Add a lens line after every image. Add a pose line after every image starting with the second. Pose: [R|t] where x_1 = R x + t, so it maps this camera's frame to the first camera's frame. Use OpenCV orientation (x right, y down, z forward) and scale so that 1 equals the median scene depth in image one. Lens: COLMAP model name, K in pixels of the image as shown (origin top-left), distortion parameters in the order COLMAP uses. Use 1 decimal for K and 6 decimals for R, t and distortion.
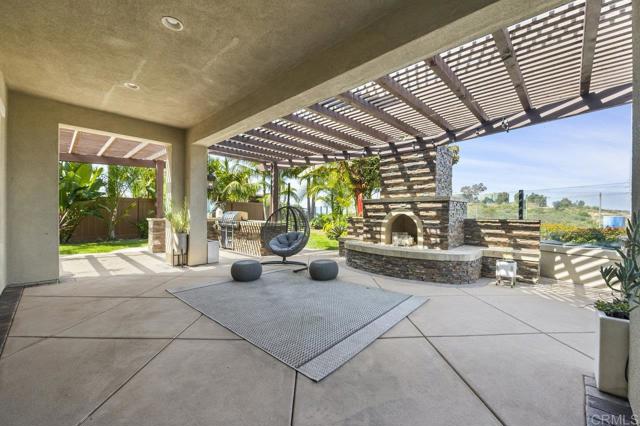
lens RADIAL K [[263.6, 0, 318.9], [0, 263.6, 210.5], [0, 0, 1]] dist [-0.002798, 0.000017]
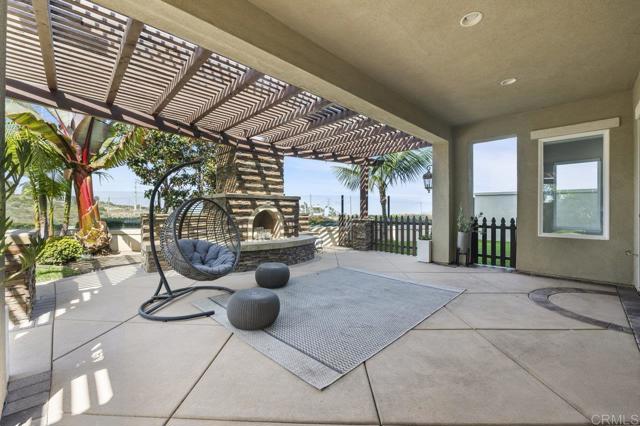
lens RADIAL K [[263.6, 0, 318.6], [0, 263.6, 215.4], [0, 0, 1]] dist [-0.002798, 0.000017]
pose [[0.027023, -0.024780, 0.999328, -0.770461], [-0.012654, 0.999604, 0.025129, 0.004395], [-0.999555, -0.013325, 0.026699, 0.765382]]
